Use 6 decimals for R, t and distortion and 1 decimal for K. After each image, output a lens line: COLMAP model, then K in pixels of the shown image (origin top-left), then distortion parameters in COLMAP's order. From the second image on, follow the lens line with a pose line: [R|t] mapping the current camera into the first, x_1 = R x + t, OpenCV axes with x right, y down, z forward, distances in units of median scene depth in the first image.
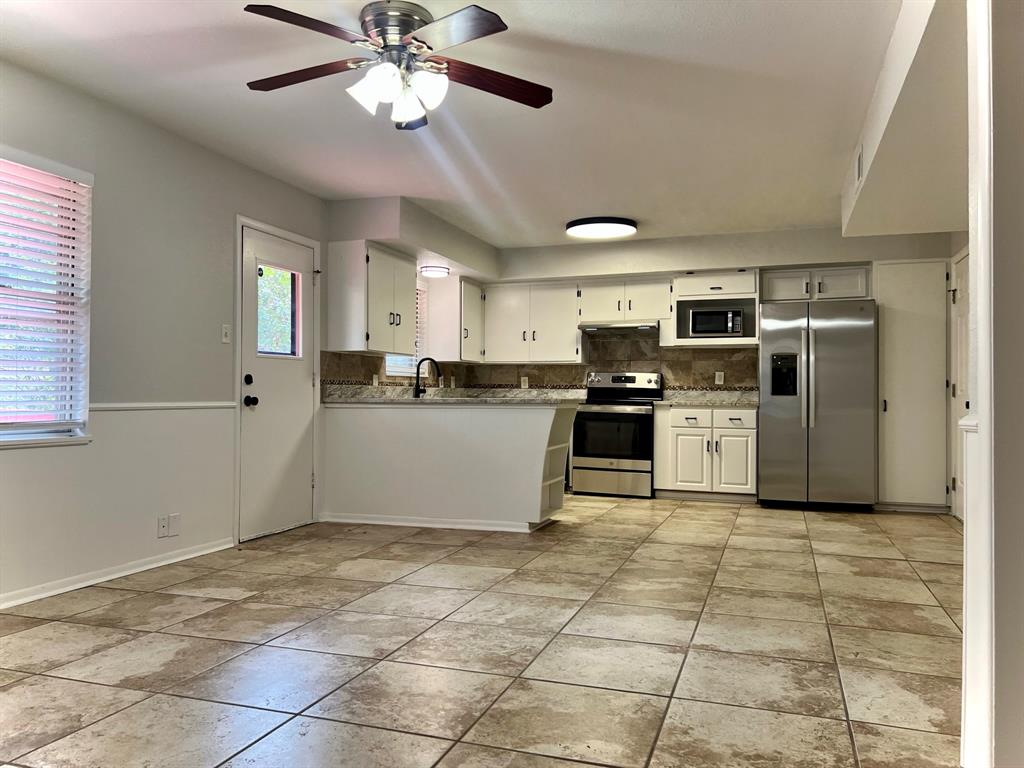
lens RADIAL K [[770.1, 0, 512.7], [0, 770.1, 384.7], [0, 0, 1]] dist [0.051447, -0.037594]
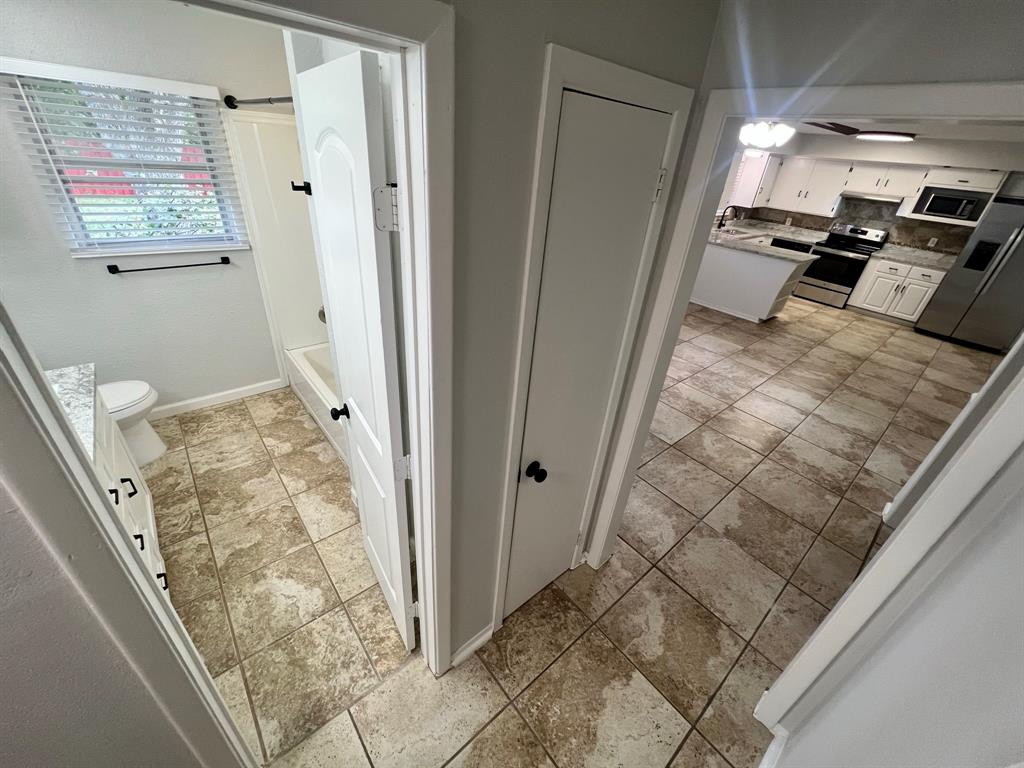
lens RADIAL K [[407.5, 0, 514.4], [0, 407.5, 381.4], [0, 0, 1]] dist [-0.000799, -0.000471]
pose [[0.858010, 0.309416, -0.409977, -0.033655], [-0.066632, 0.858497, 0.508471, -0.148345], [0.509293, -0.408955, 0.757216, -0.173953]]
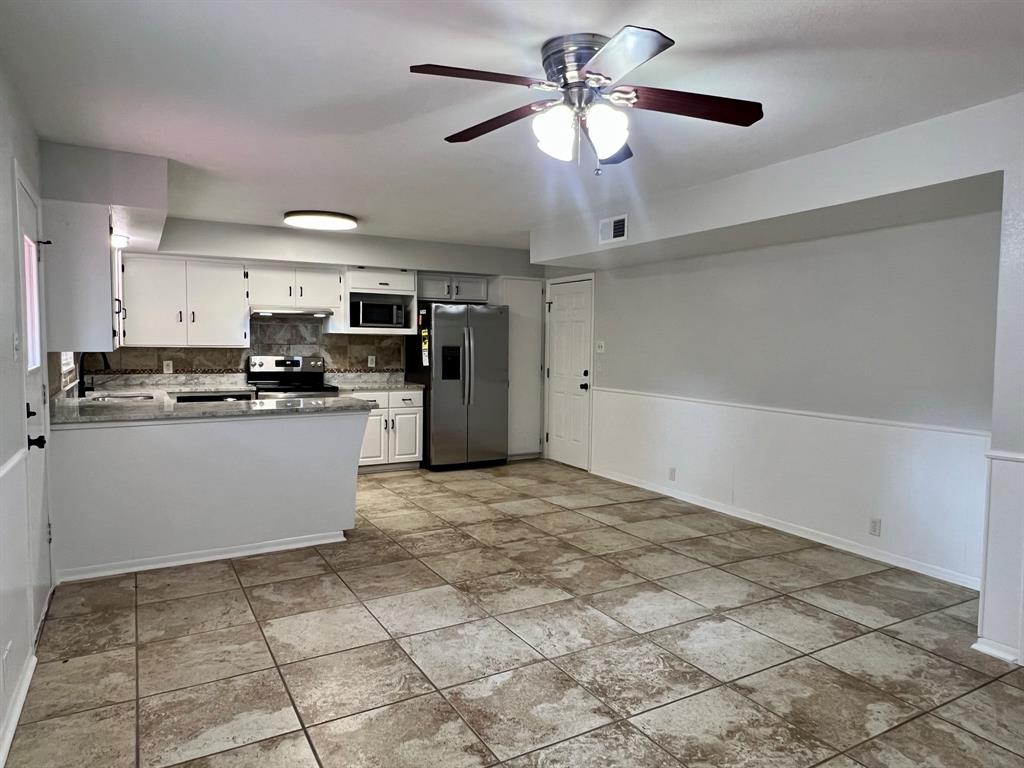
lens RADIAL K [[661.0, 0, 515.6], [0, 661.0, 375.0], [0, 0, 1]] dist [0.007575, -0.001903]
pose [[0.657342, -0.035344, 0.752763, -0.380134], [-0.017429, 0.997919, 0.062074, -0.061358], [-0.753390, -0.053924, 0.655359, 0.238986]]
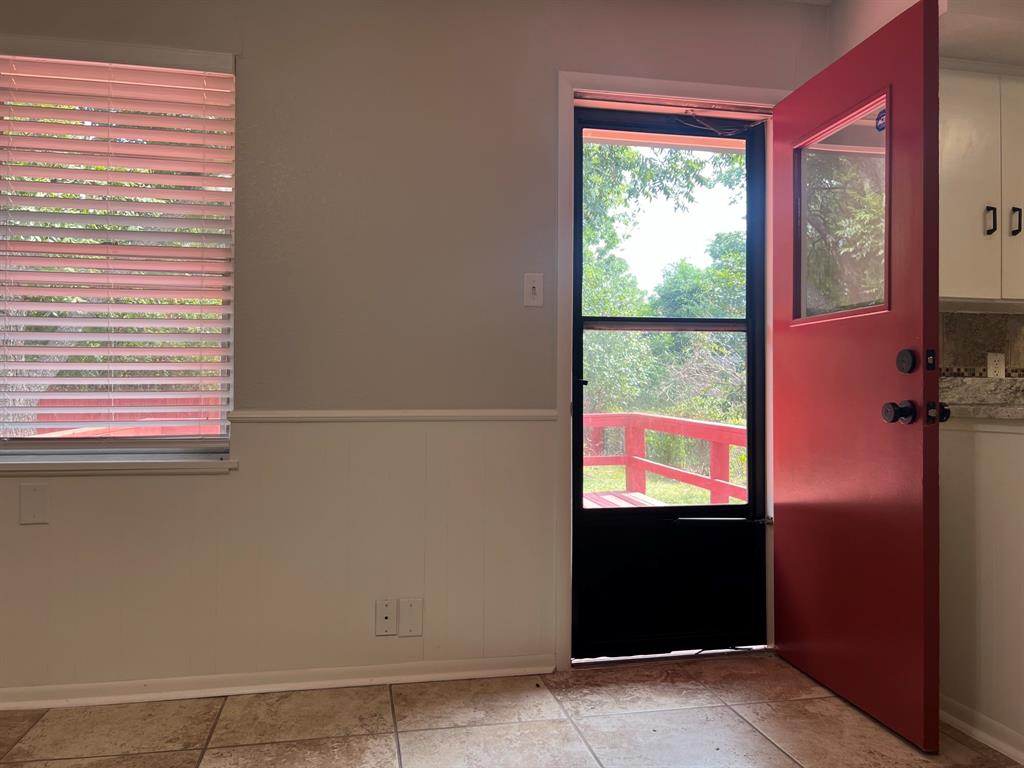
lens RADIAL K [[770.1, 0, 510.3], [0, 770.1, 385.1], [0, 0, 1]] dist [0.051447, -0.037594]
pose [[0.506357, -0.016328, -0.862169, 0.077622], [0.012063, 0.999857, -0.011851, 0.007895], [0.862240, -0.004400, 0.506481, 0.519381]]
